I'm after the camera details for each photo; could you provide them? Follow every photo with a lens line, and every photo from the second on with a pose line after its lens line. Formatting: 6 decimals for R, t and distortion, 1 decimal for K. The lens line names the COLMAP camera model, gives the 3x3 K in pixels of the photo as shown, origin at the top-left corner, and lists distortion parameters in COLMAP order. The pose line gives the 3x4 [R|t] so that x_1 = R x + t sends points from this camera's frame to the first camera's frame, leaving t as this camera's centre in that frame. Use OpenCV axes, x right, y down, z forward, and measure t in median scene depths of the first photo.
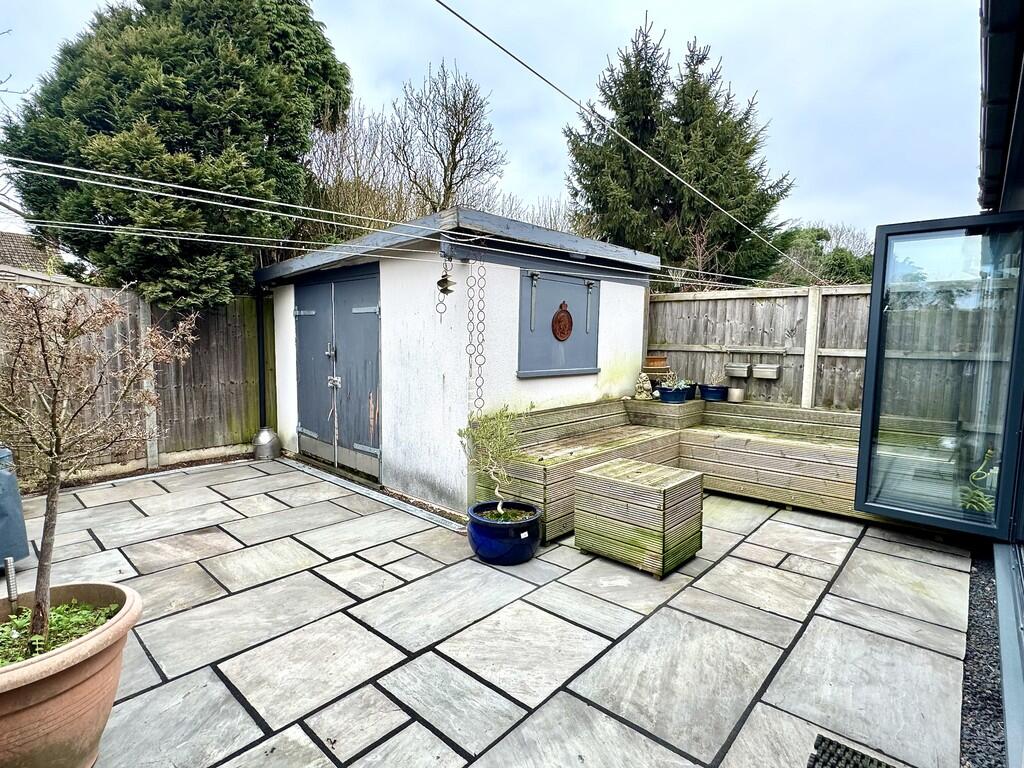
lens RADIAL K [[509.2, 0, 512.0], [0, 509.2, 384.0], [0, 0, 1]] dist [-0.005129, -0.000637]
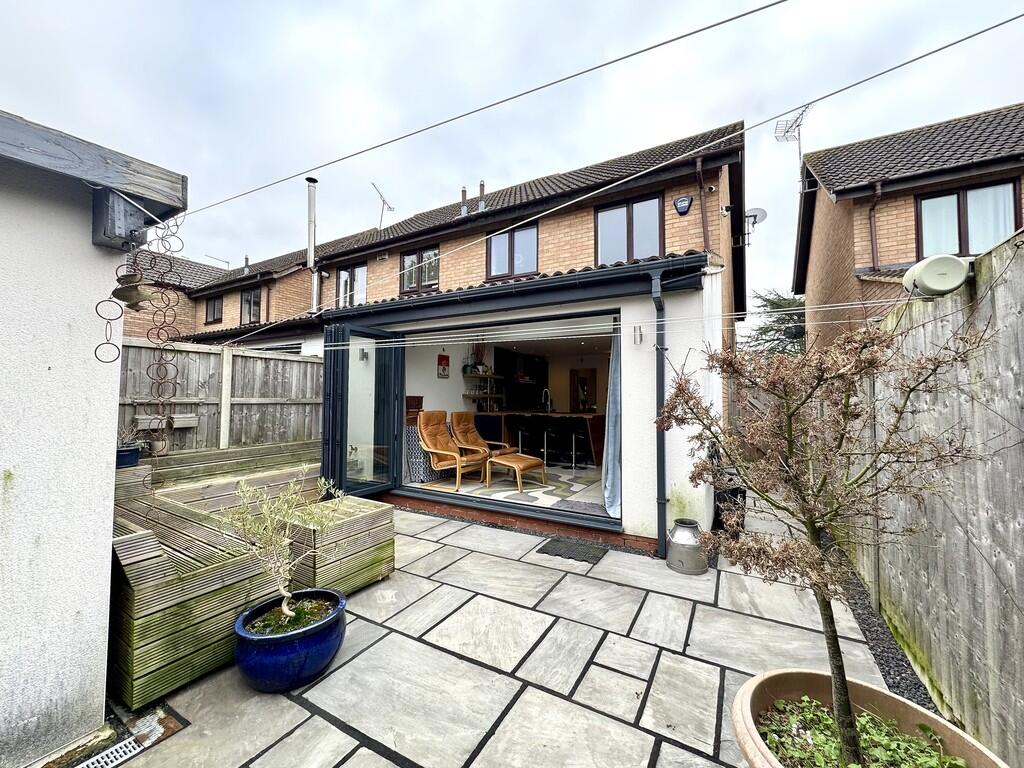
lens RADIAL K [[407.0, 0, 512.0], [0, 407.0, 384.0], [0, 0, 1]] dist [-0.013842, 0.000054]
pose [[-0.214956, 0.016201, 0.976489, -0.733395], [0.079263, 0.996853, 0.000910, -0.075694], [-0.973402, 0.077595, -0.215563, 0.819249]]
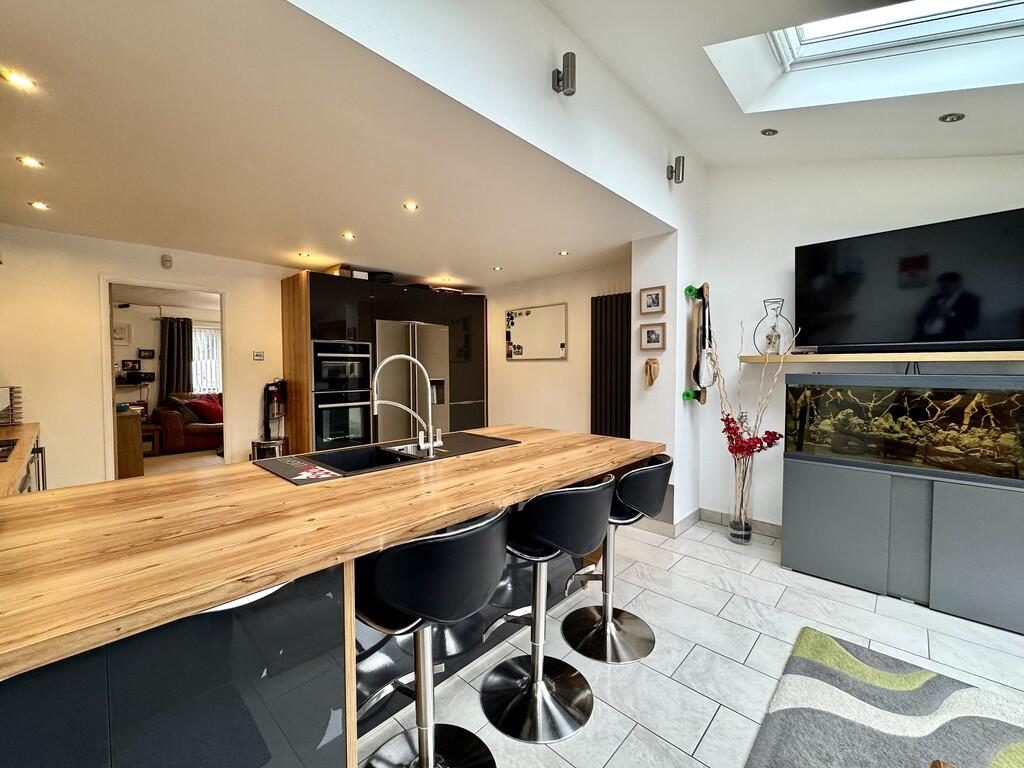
lens RADIAL K [[423.8, 0, 515.2], [0, 423.8, 383.3], [0, 0, 1]] dist [0.000761, 0.000219]
pose [[-0.999895, -0.013949, 0.003808, 1.386995], [-0.013331, 0.991326, 0.130749, -0.066057], [-0.005599, 0.130684, -0.991408, 0.669786]]
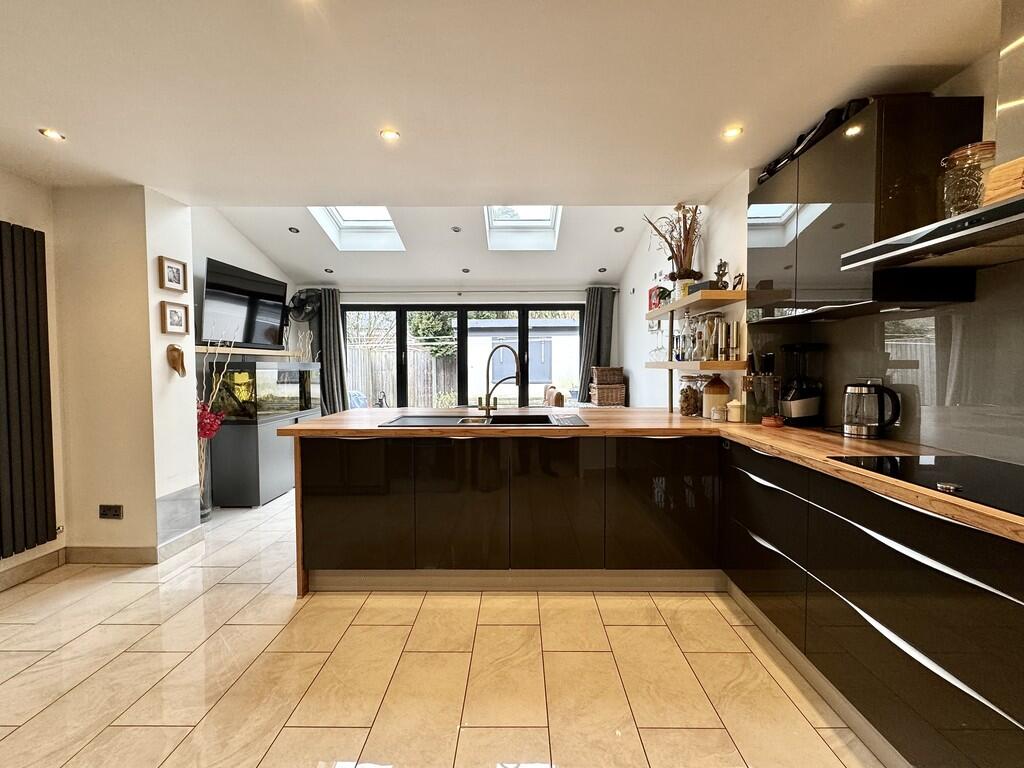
lens RADIAL K [[450.0, 0, 515.5], [0, 450.0, 385.3], [0, 0, 1]] dist [0.019899, 0.000136]
pose [[0.669501, 0.014616, -0.742667, 2.190073], [-0.054166, 0.998105, -0.029187, 0.073022], [0.740833, 0.059768, 0.669025, -0.432391]]
